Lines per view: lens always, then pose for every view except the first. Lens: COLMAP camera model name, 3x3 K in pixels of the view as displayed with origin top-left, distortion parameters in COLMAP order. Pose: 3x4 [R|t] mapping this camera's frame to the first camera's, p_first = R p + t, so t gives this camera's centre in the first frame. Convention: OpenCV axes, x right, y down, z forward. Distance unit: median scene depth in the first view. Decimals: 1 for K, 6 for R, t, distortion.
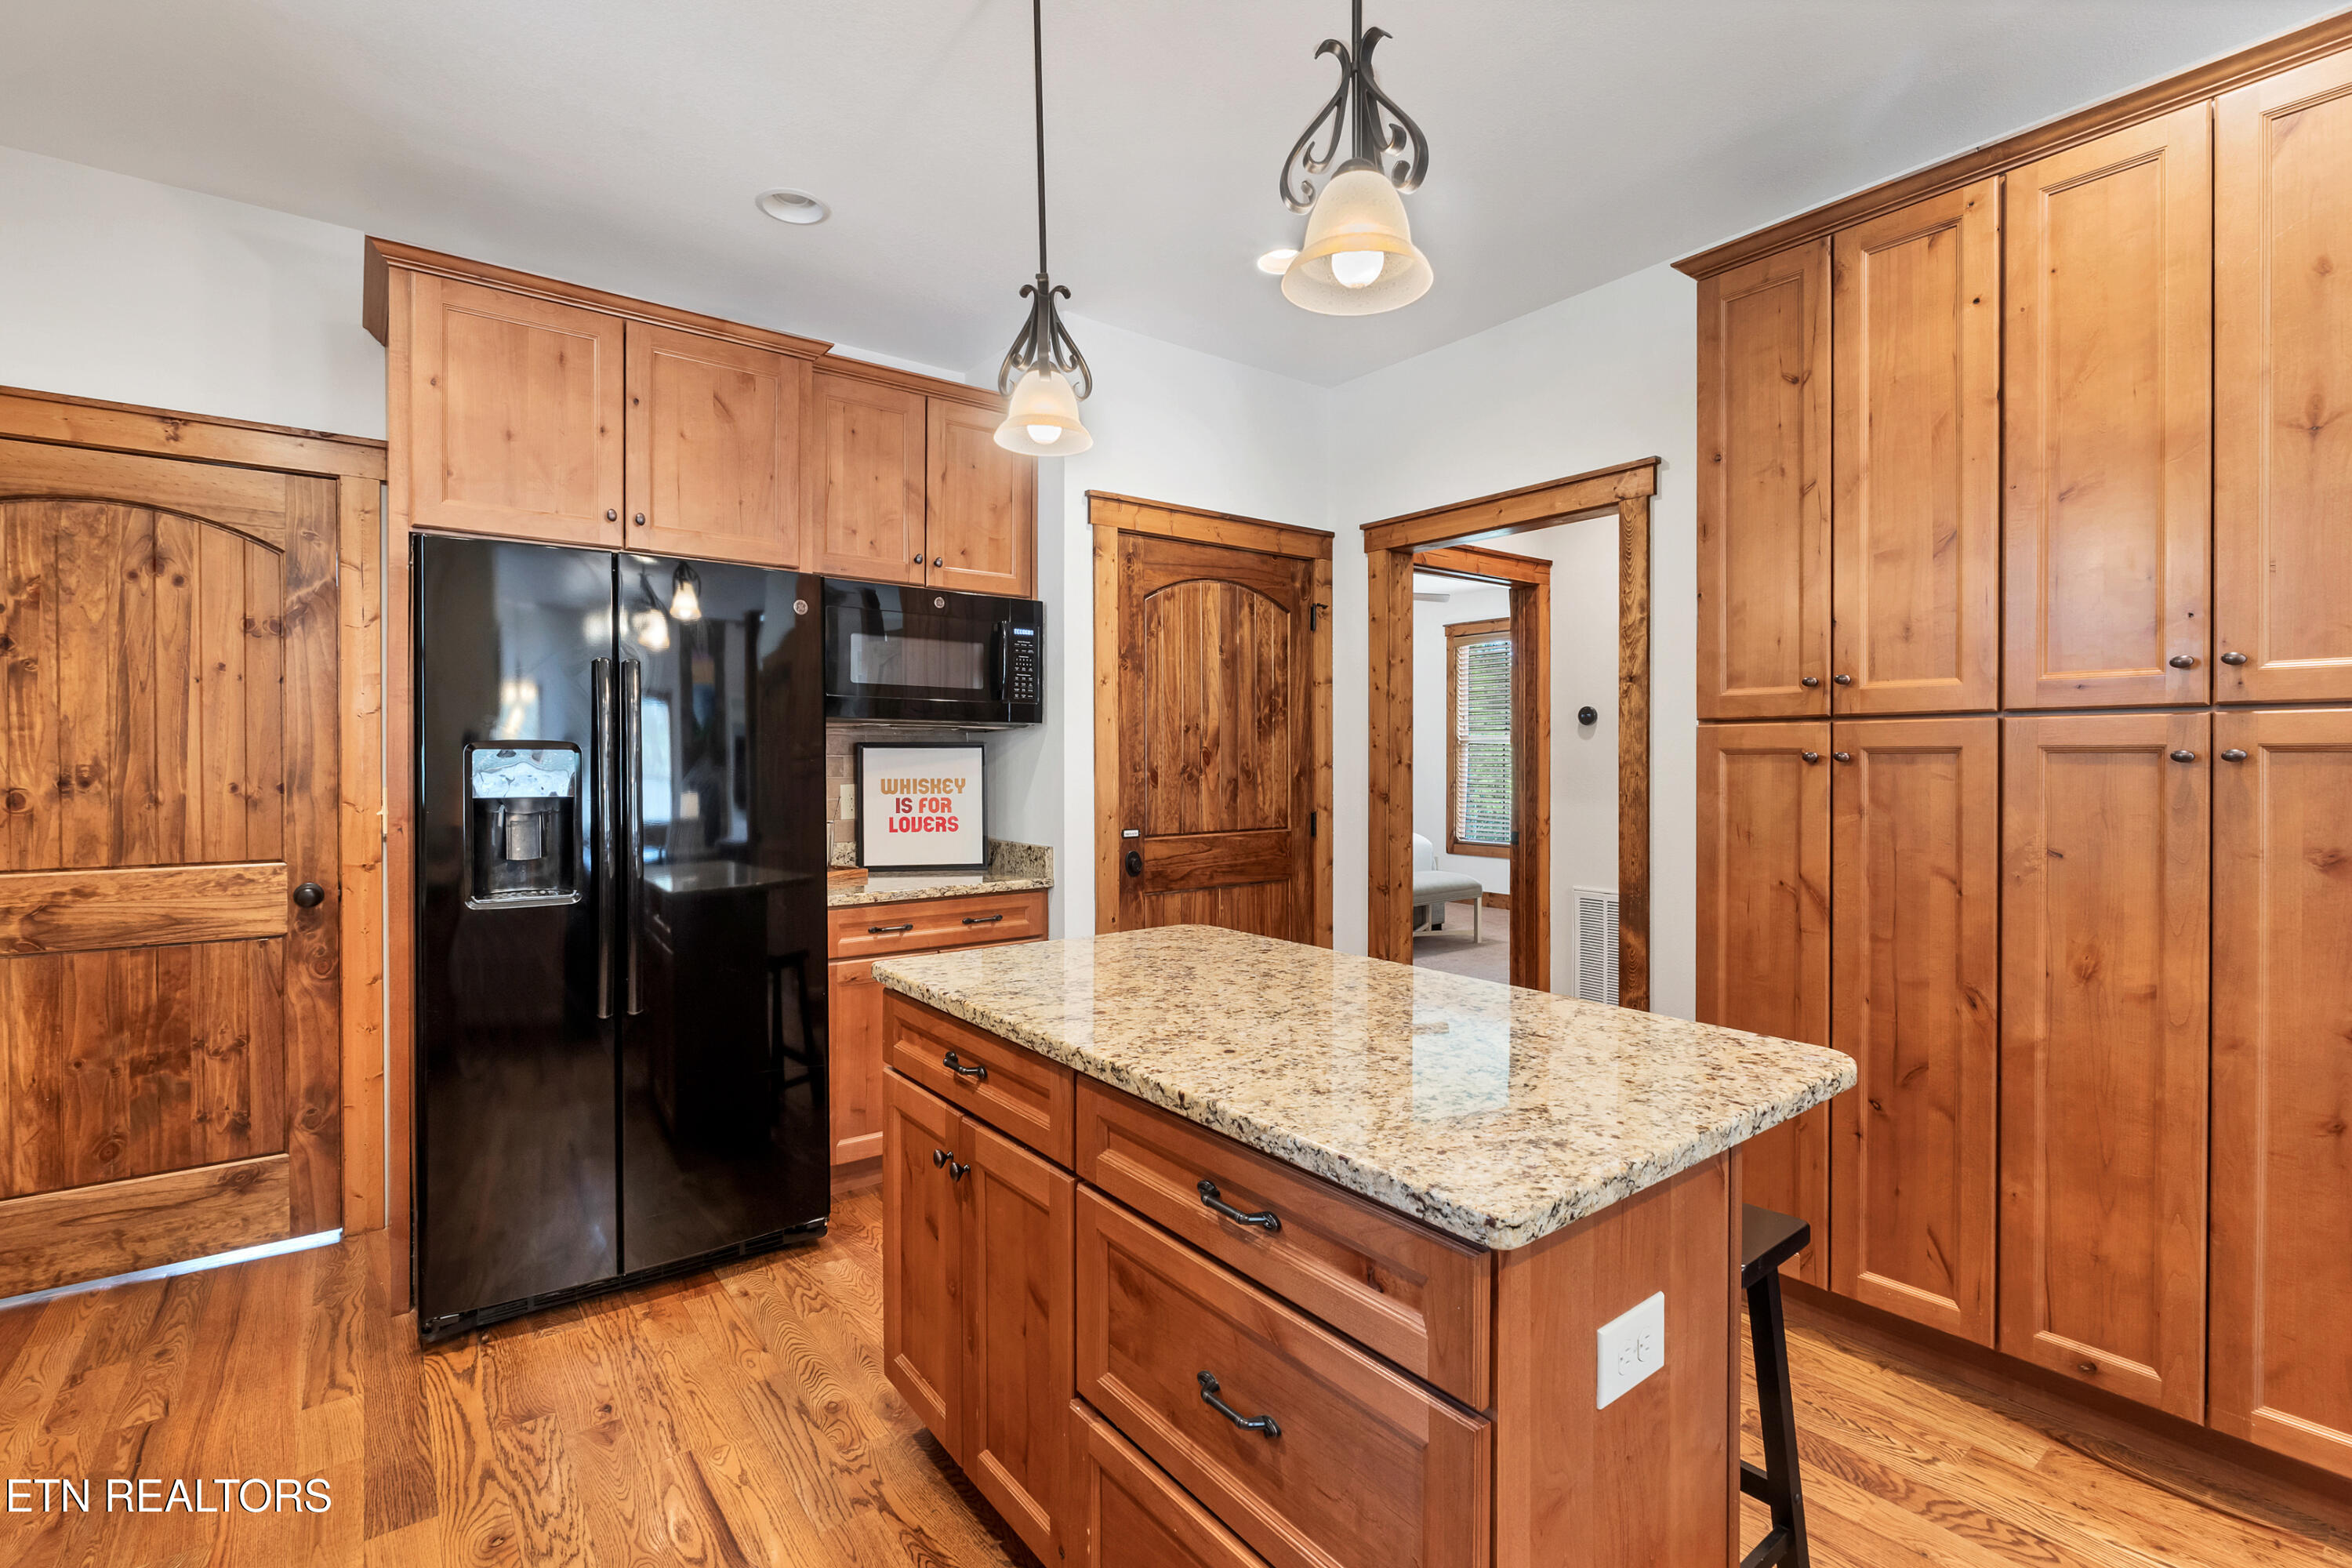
lens RADIAL K [[1072.5, 0, 1183.0], [0, 1072.5, 779.3], [0, 0, 1]] dist [-0.007978, 0.000382]
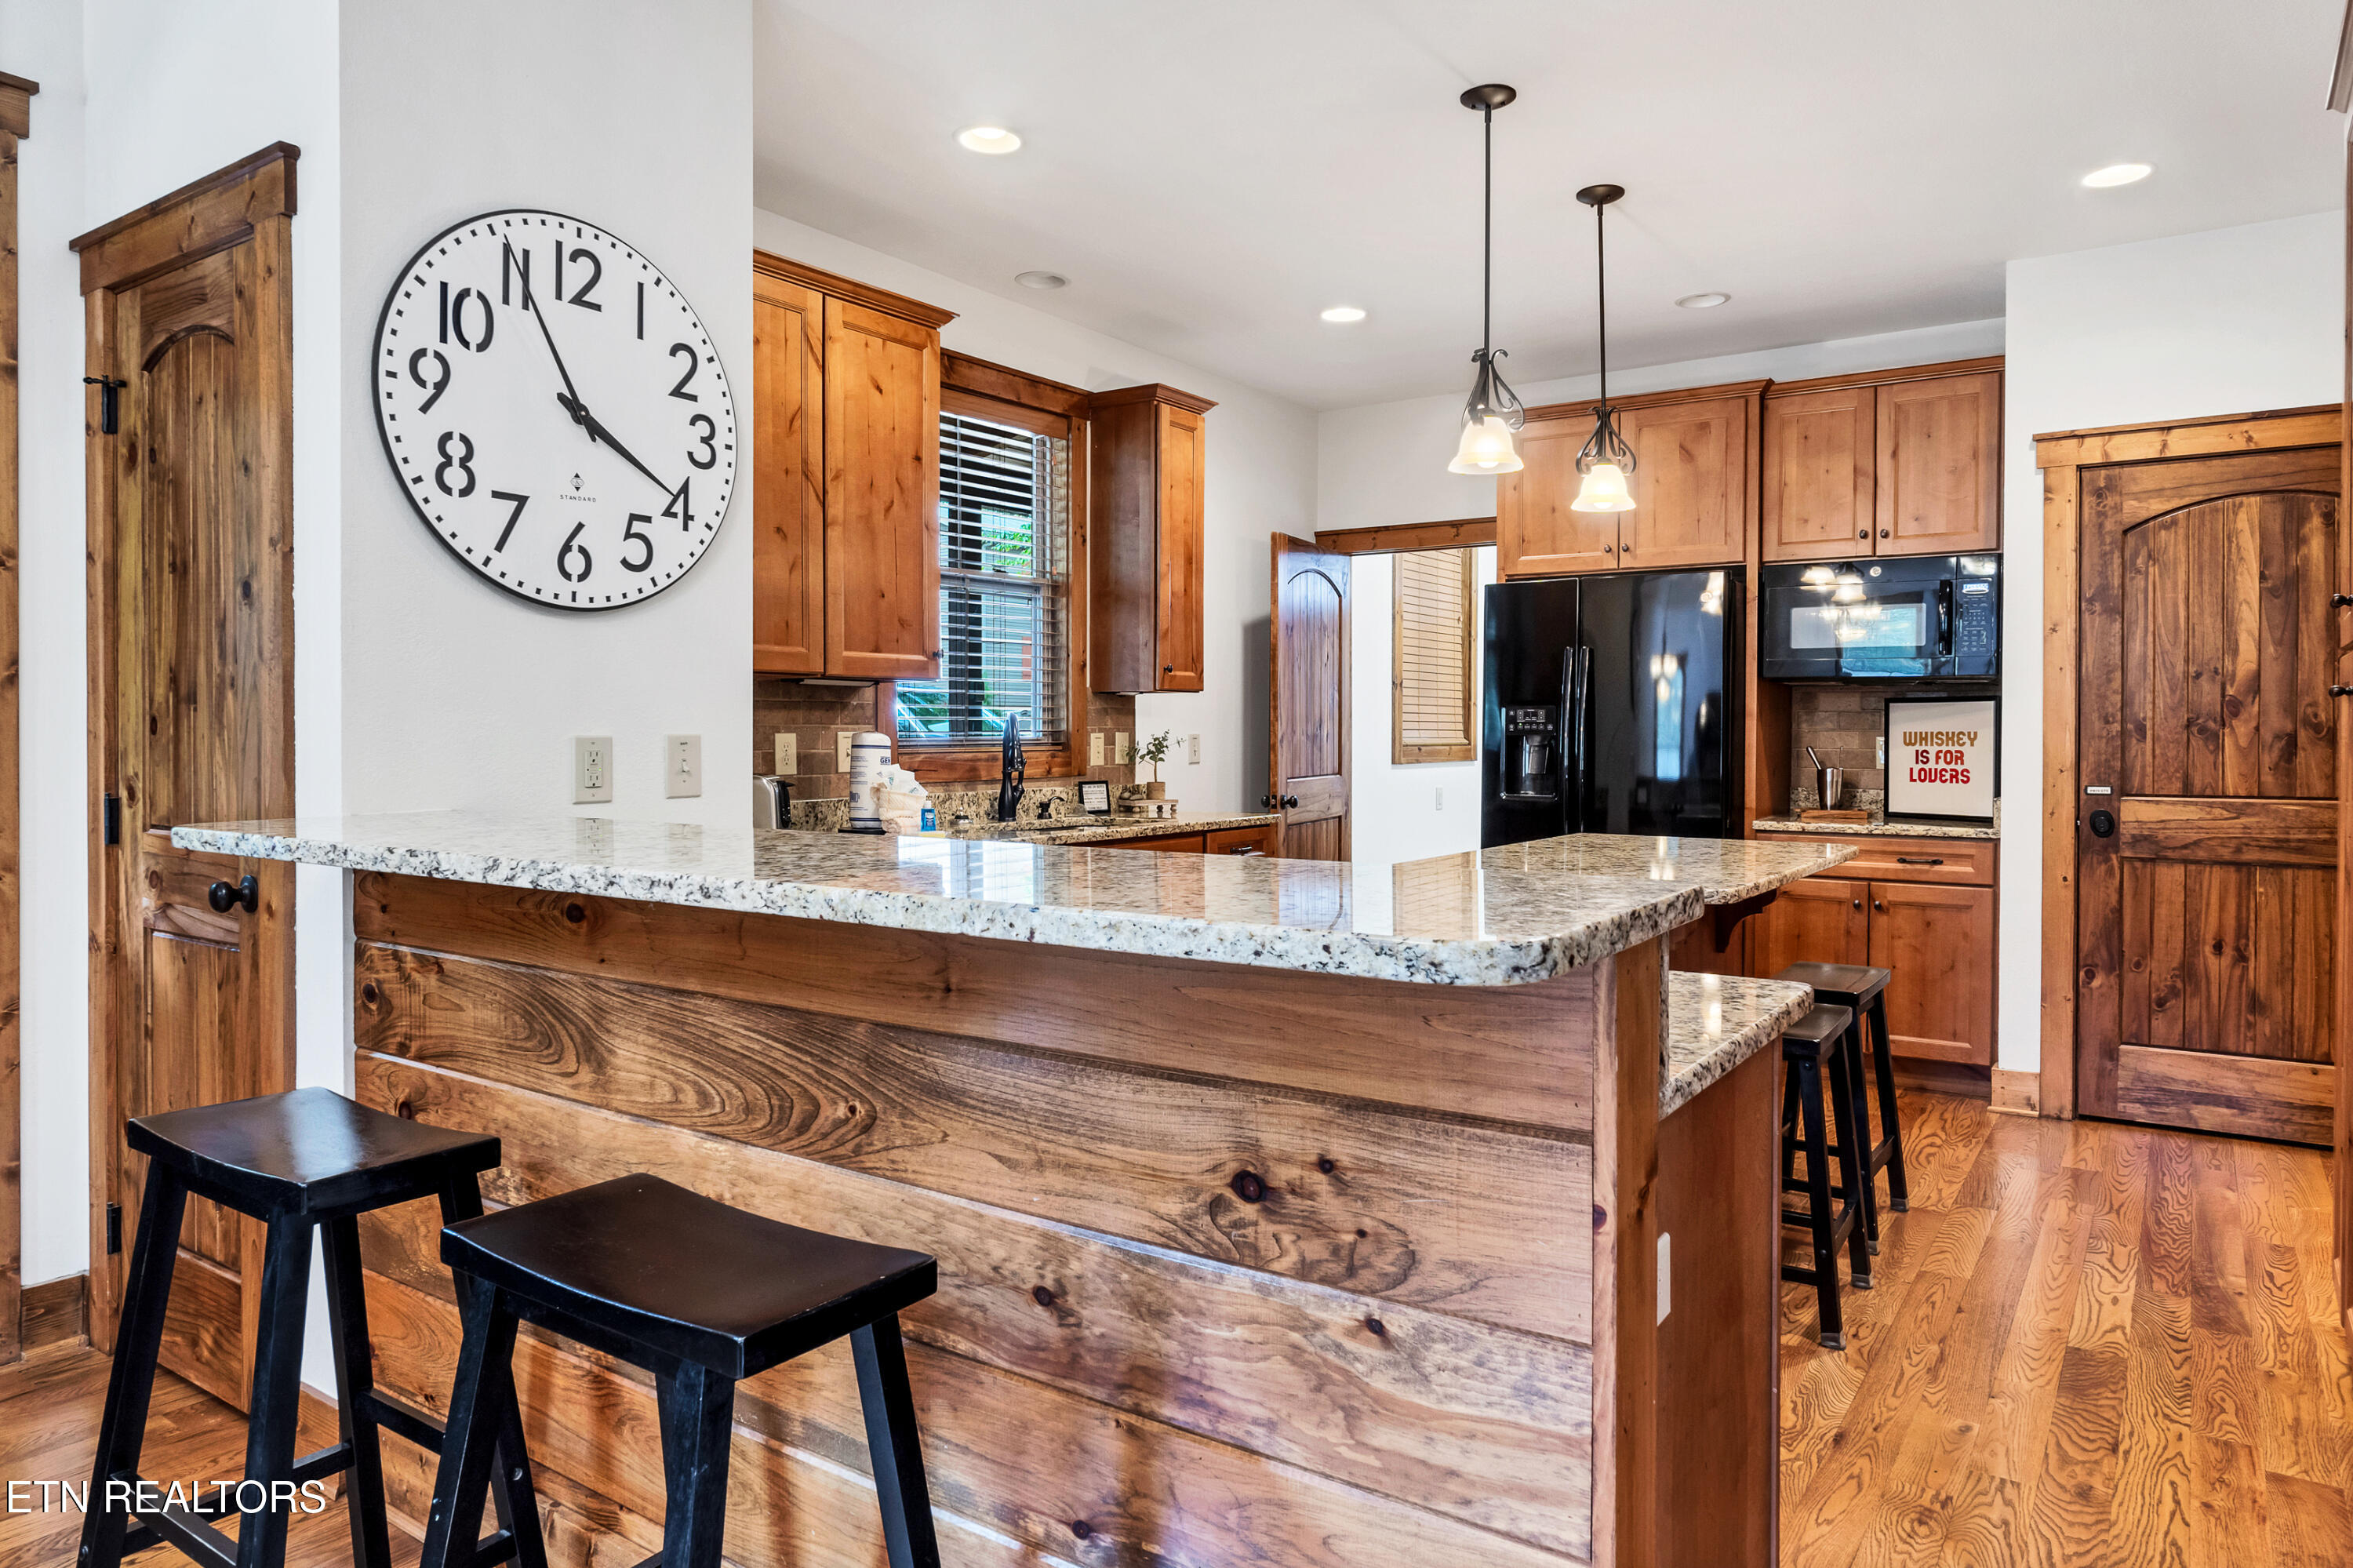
lens RADIAL K [[1461.5, 0, 1146.8], [0, 1461.5, 745.9], [0, 0, 1]] dist [-0.003583, 0.000566]
pose [[0.298089, 0.010928, -0.954476, 0.879765], [-0.020287, 0.999781, 0.005111, 0.021759], [0.954323, 0.017840, 0.298245, -0.154698]]
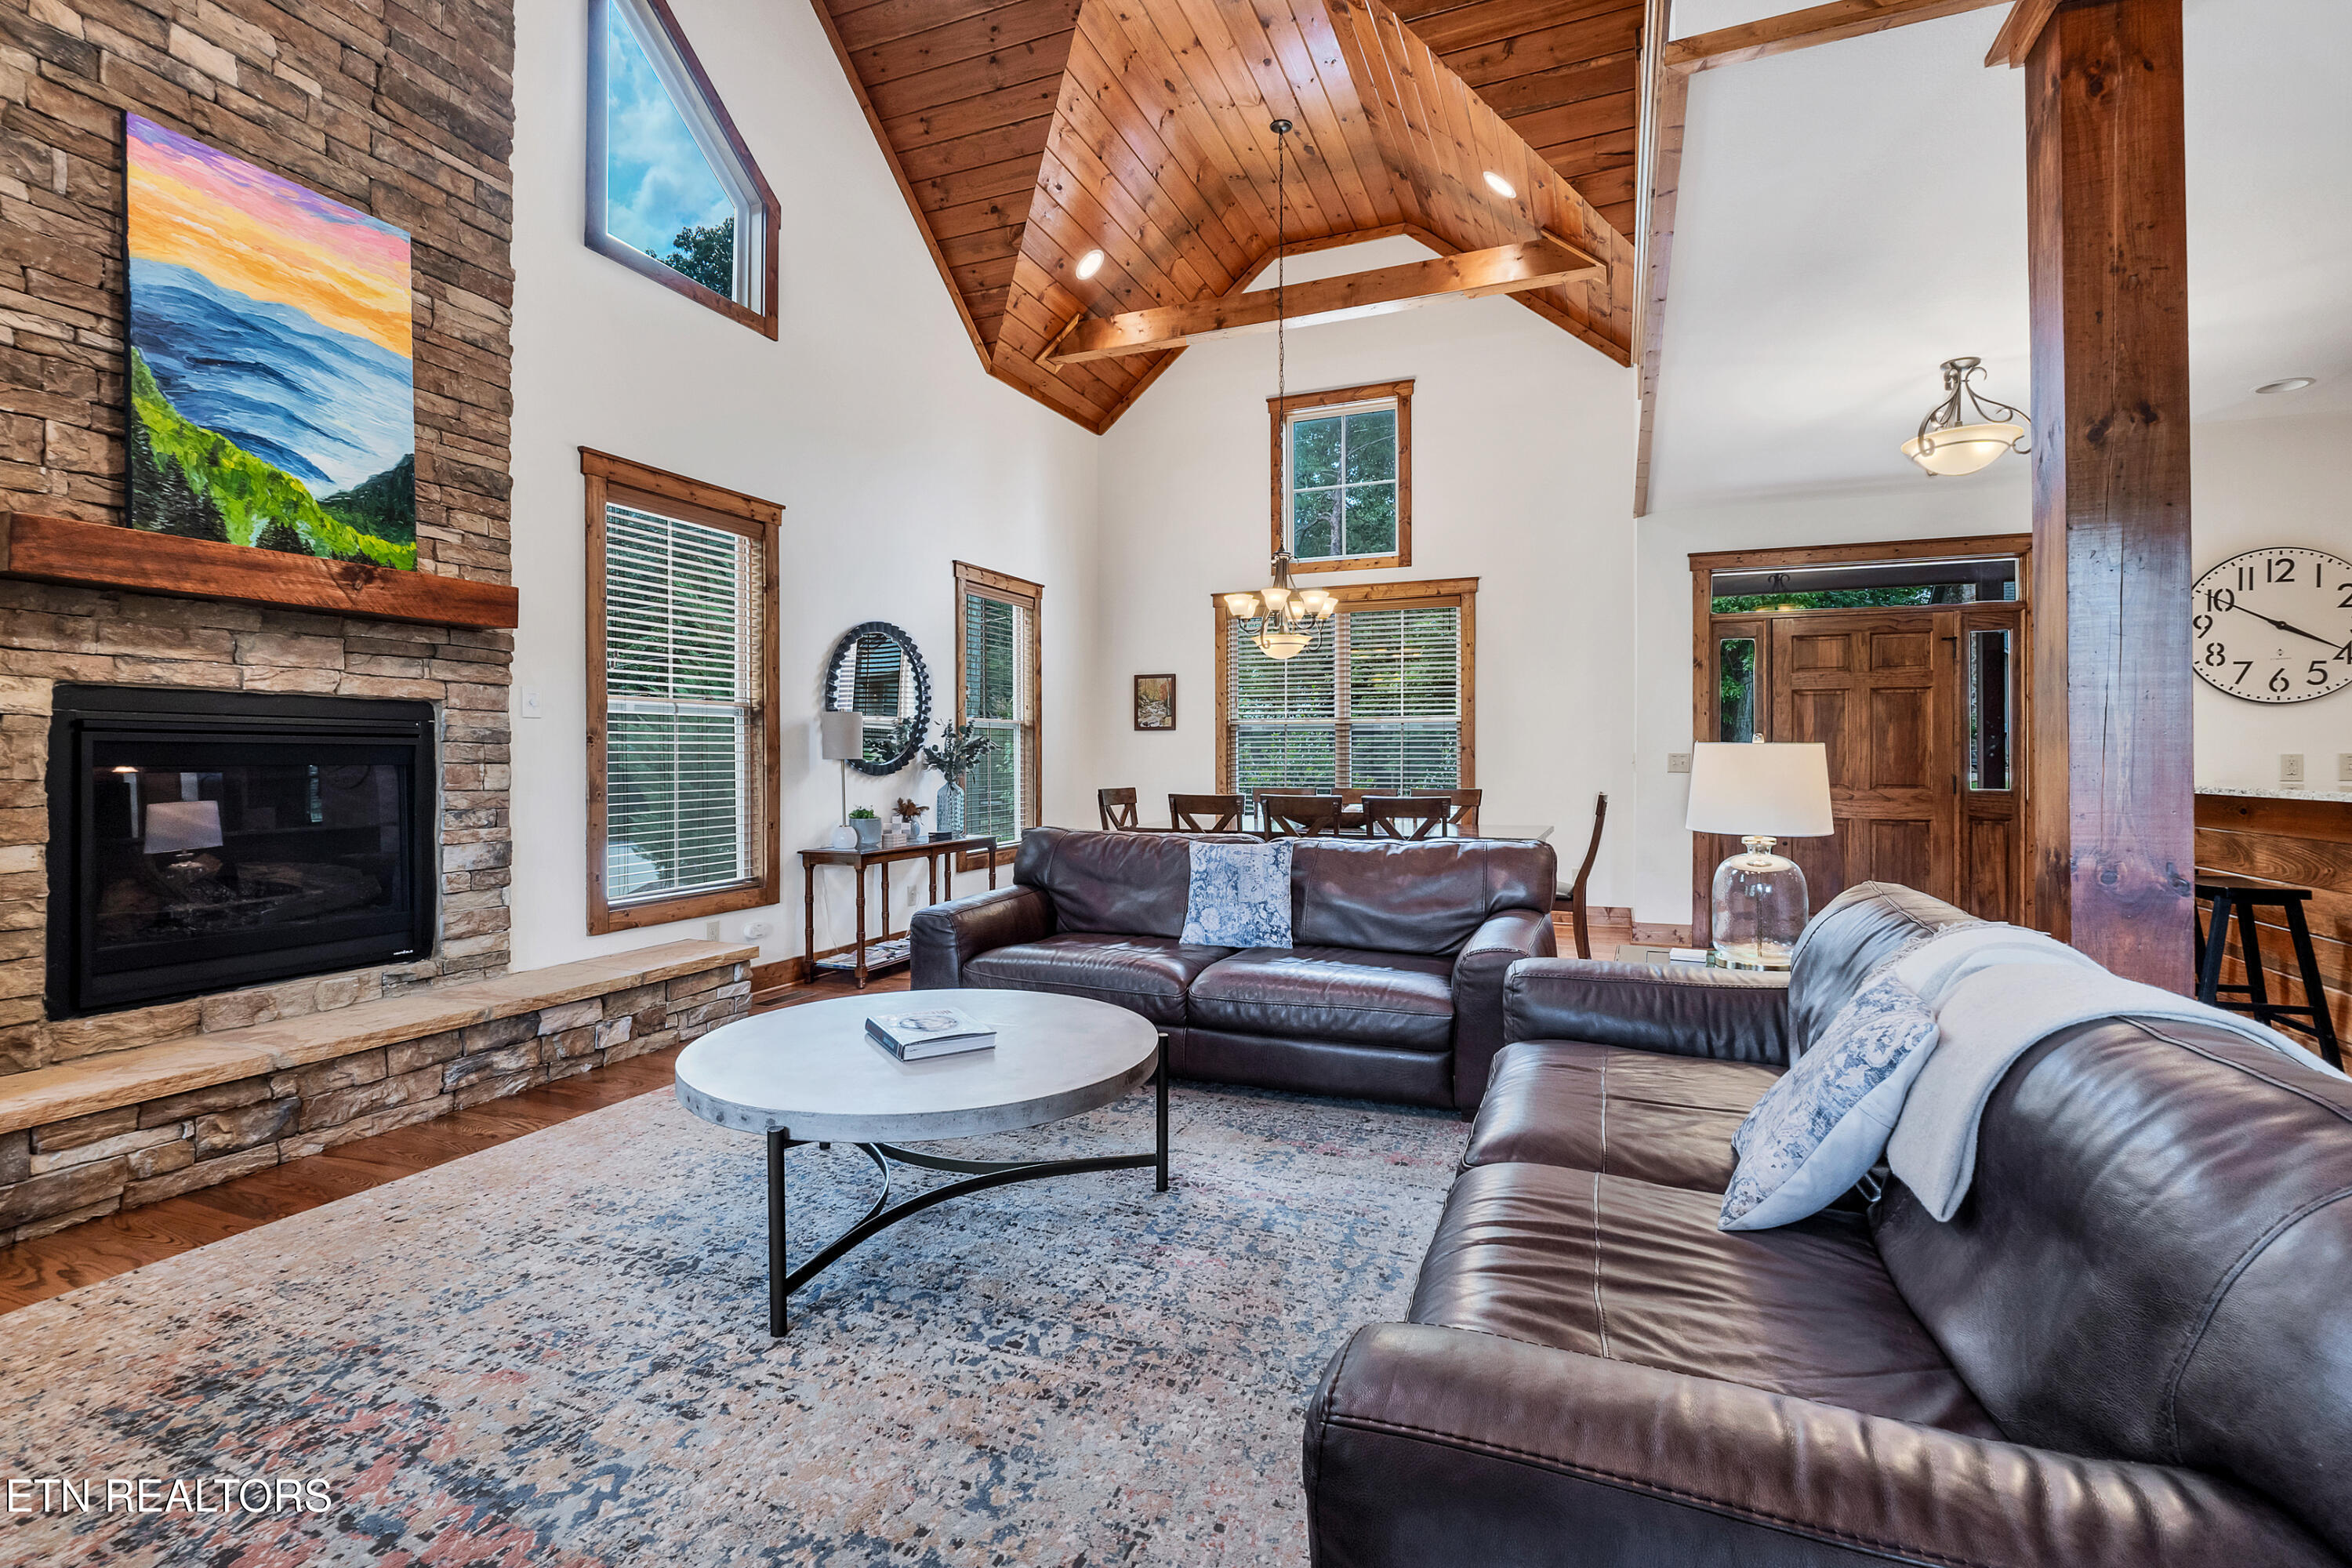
lens RADIAL K [[1040.6, 0, 1191.4], [0, 1040.6, 756.3], [0, 0, 1]] dist [-0.008100, 0.001428]
pose [[-0.856430, 0.000720, -0.516262, 1.908855], [-0.008329, 0.999850, 0.015213, 0.020987], [0.516195, 0.017329, -0.856296, 0.187920]]
